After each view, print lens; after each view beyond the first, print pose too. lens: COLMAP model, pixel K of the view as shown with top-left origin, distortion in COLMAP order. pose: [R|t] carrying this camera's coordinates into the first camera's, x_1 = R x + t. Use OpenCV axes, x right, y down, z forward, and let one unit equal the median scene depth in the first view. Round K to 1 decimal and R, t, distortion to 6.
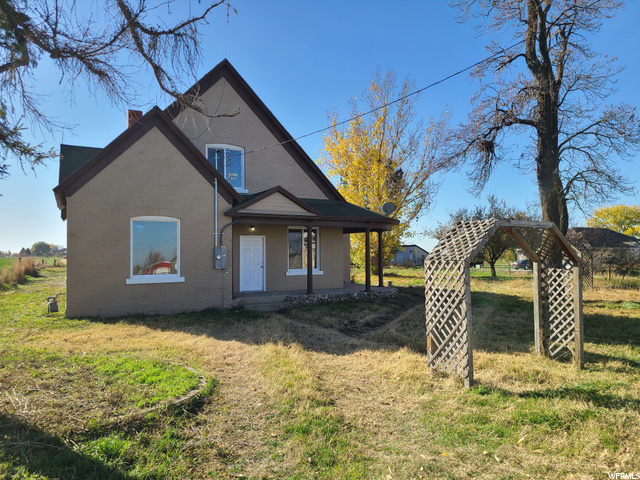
lens RADIAL K [[482.9, 0, 311.9], [0, 482.9, 243.8], [0, 0, 1]] dist [0.064244, -0.042280]
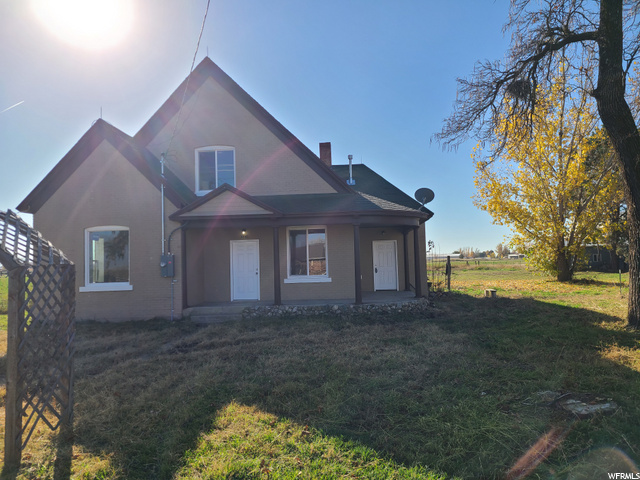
lens RADIAL K [[482.9, 0, 311.9], [0, 482.9, 243.8], [0, 0, 1]] dist [0.064244, -0.042280]
pose [[0.843369, -0.041215, -0.535752, 0.511727], [0.033691, 0.999148, -0.023828, 0.017687], [0.536277, 0.002046, 0.844039, 0.311432]]
